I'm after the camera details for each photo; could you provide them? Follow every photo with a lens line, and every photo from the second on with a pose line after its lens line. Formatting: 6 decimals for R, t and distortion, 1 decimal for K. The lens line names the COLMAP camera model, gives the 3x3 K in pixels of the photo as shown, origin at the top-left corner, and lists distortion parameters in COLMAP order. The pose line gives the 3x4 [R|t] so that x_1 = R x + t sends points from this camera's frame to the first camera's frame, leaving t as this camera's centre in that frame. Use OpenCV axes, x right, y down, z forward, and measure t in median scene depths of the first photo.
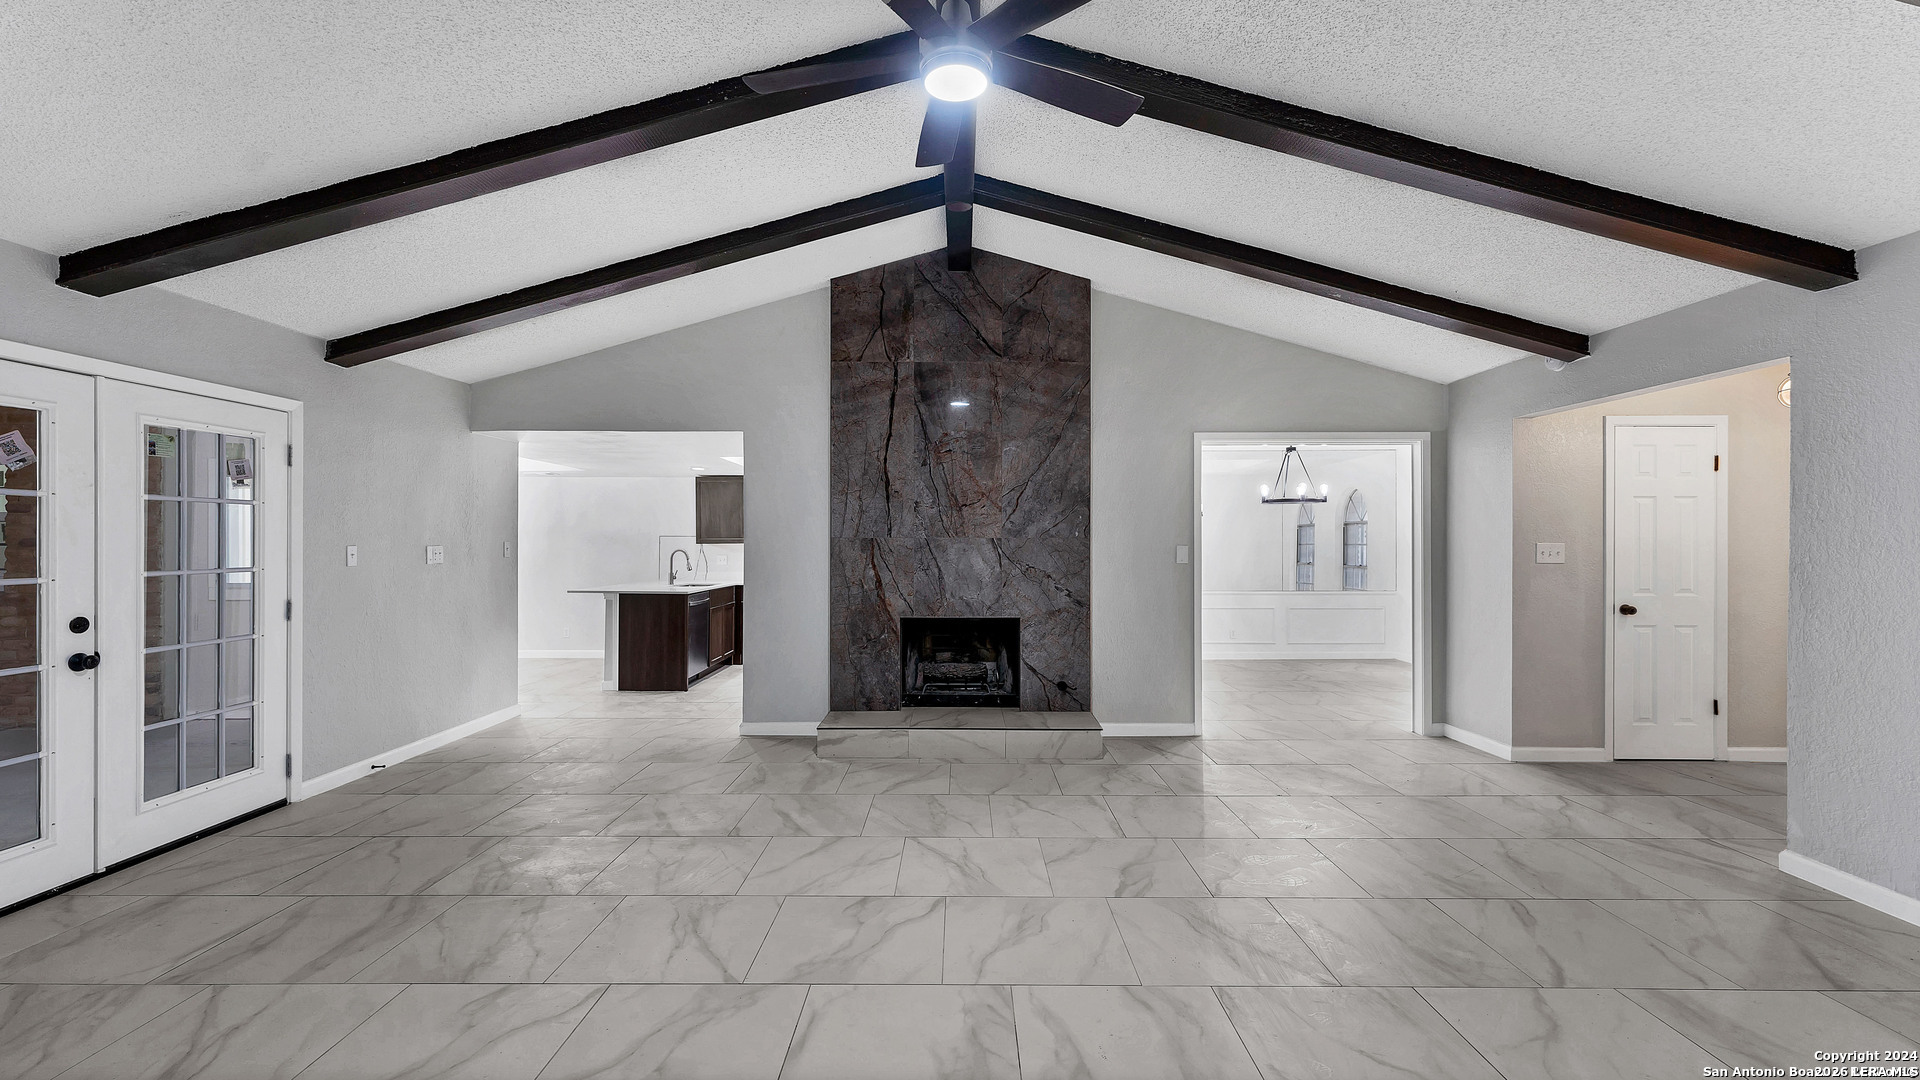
lens RADIAL K [[796.2, 0, 960.0], [0, 796.2, 540.0], [0, 0, 1]] dist [0.003155, 0.000492]
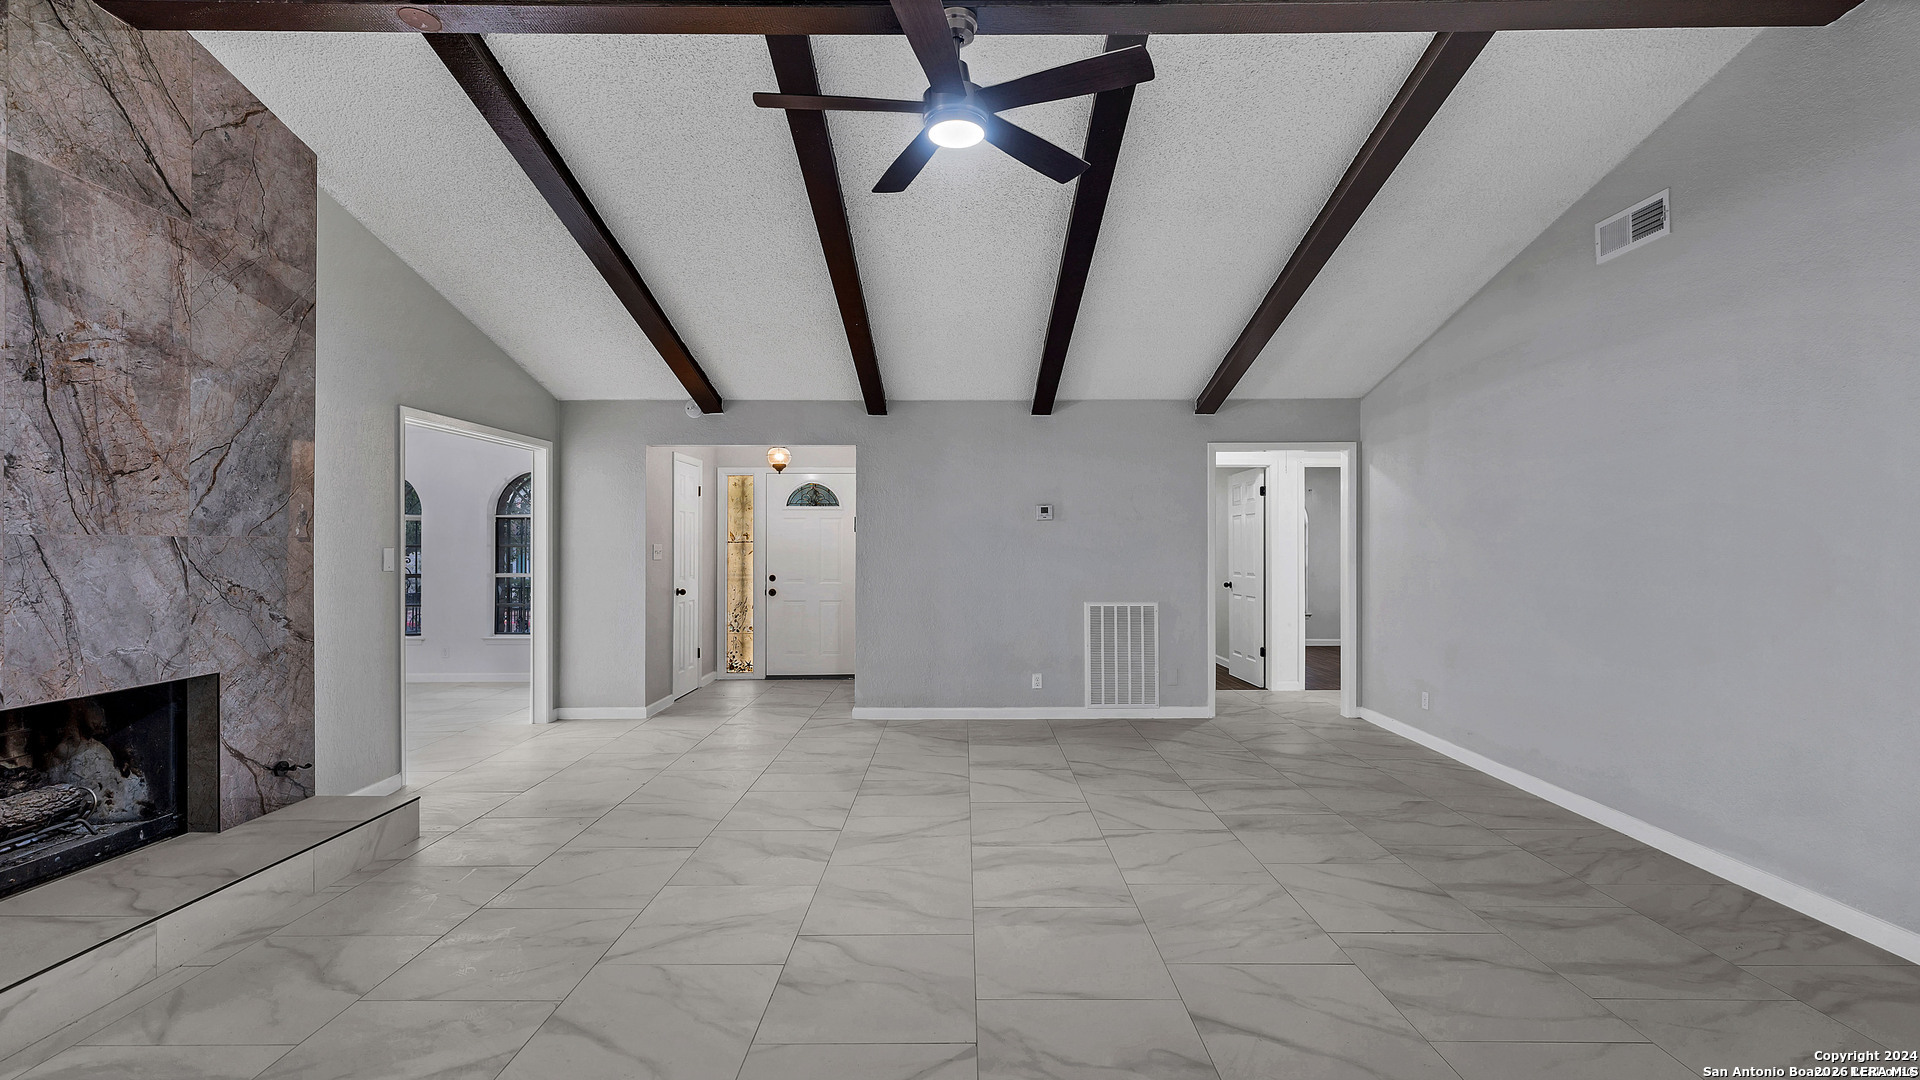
lens RADIAL K [[808.8, 0, 960.0], [0, 808.8, 540.0], [0, 0, 1]] dist [0.002083, 0.000121]
pose [[-0.002232, 0.004030, 0.999989, -0.522450], [-0.002389, 0.999989, -0.004035, 0.000995], [-0.999995, -0.002398, -0.002222, 0.455578]]
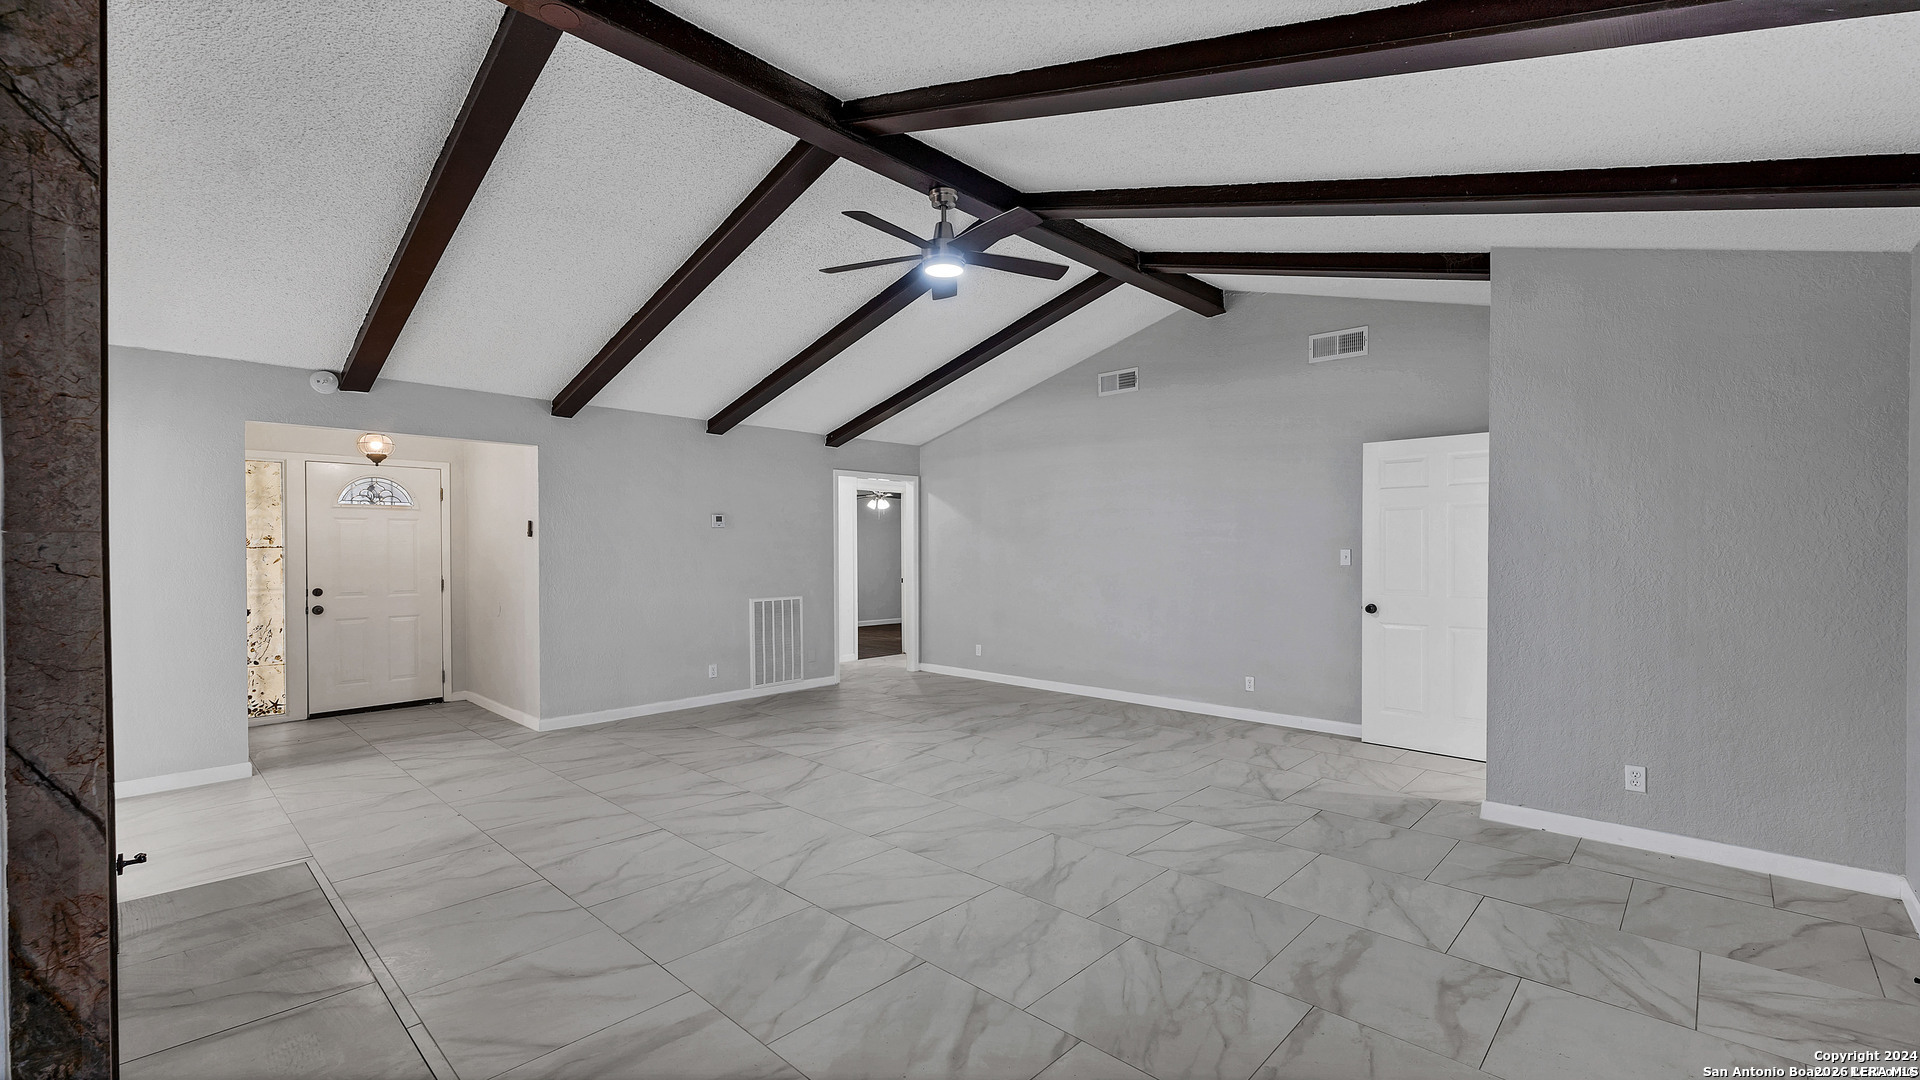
lens RADIAL K [[800.4, 0, 962.2], [0, 800.4, 549.5], [0, 0, 1]] dist [0.001775, 0.000121]
pose [[-0.730170, 0.000312, 0.683266, -0.536776], [0.000371, 1.000000, -0.000061, 0.003222], [-0.683266, 0.000209, -0.730170, 1.002803]]
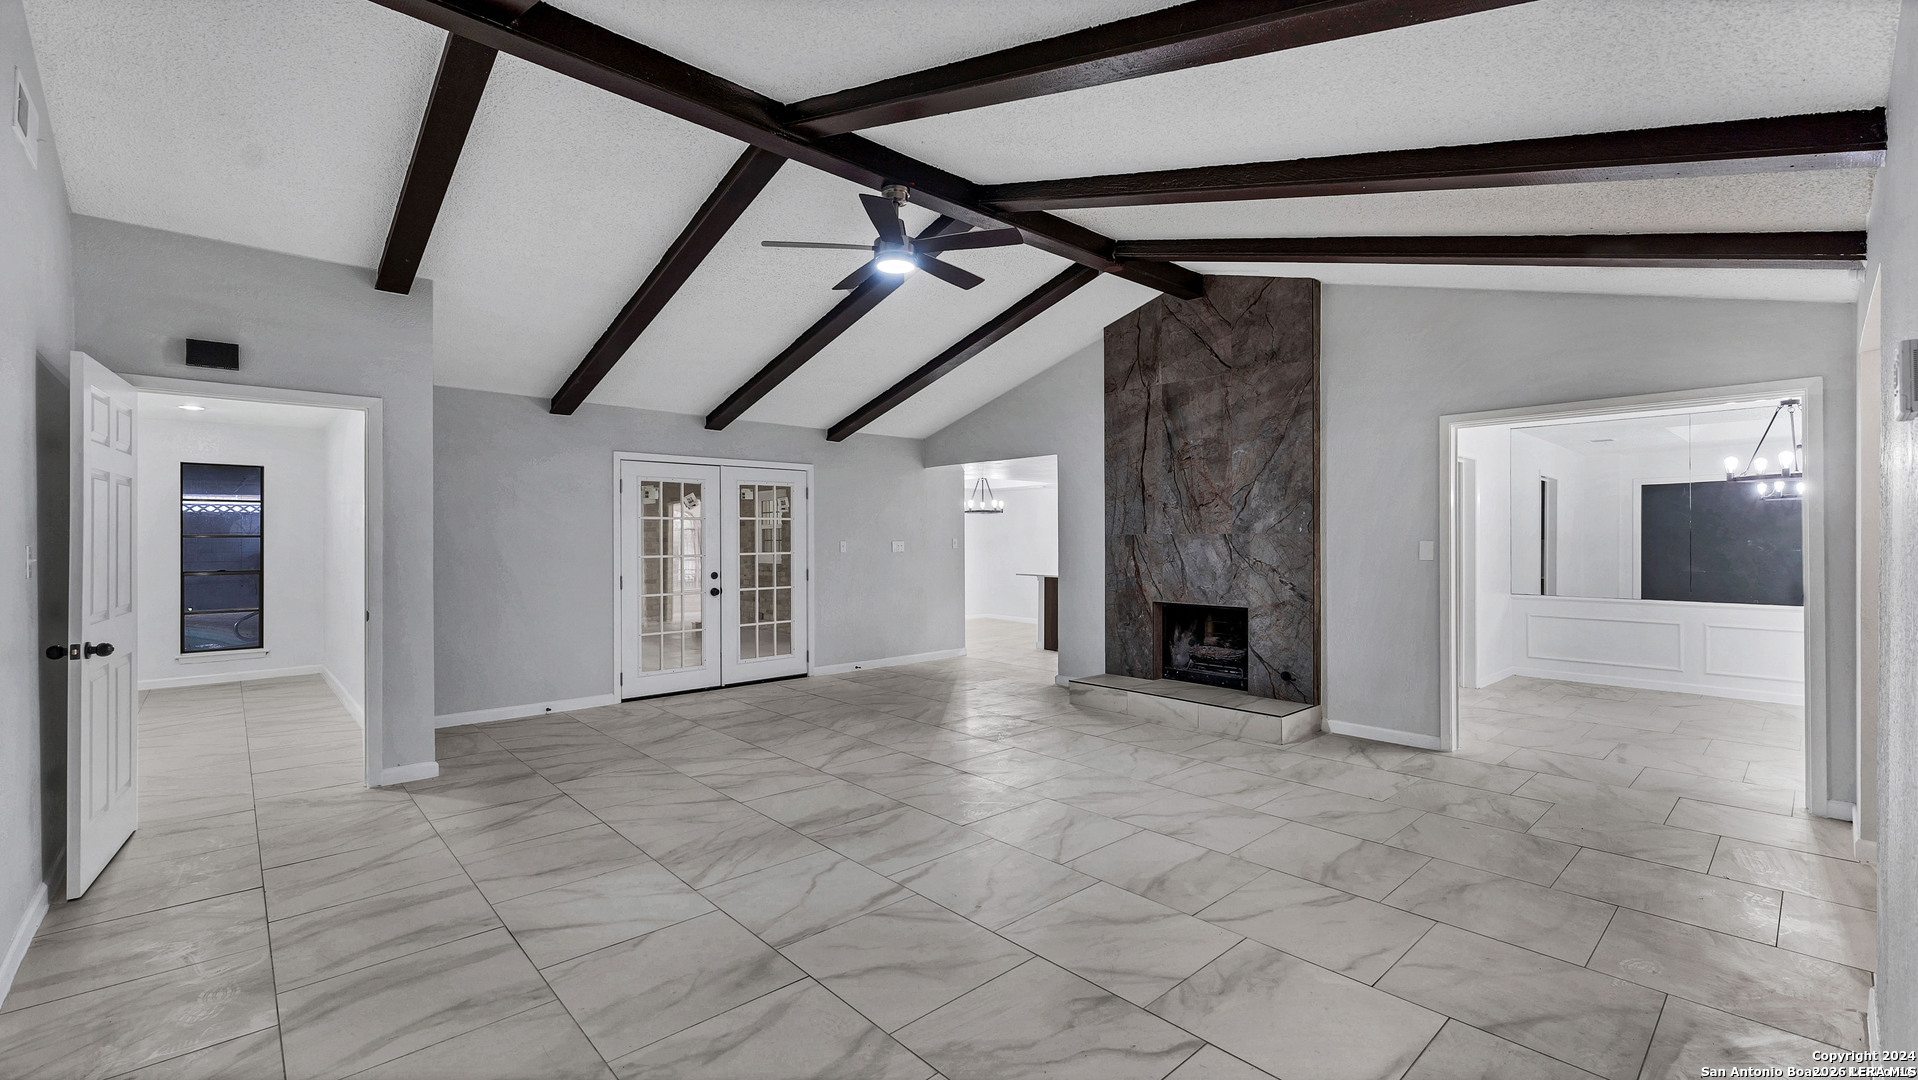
lens RADIAL K [[804.0, 0, 951.9], [0, 804.0, 532.8], [0, 0, 1]] dist [0.001470, 0.000295]
pose [[0.673046, -0.007148, -0.739566, 0.609977], [0.005627, 0.999974, -0.004544, -0.001172], [0.739579, -0.001103, 0.673068, -0.027764]]
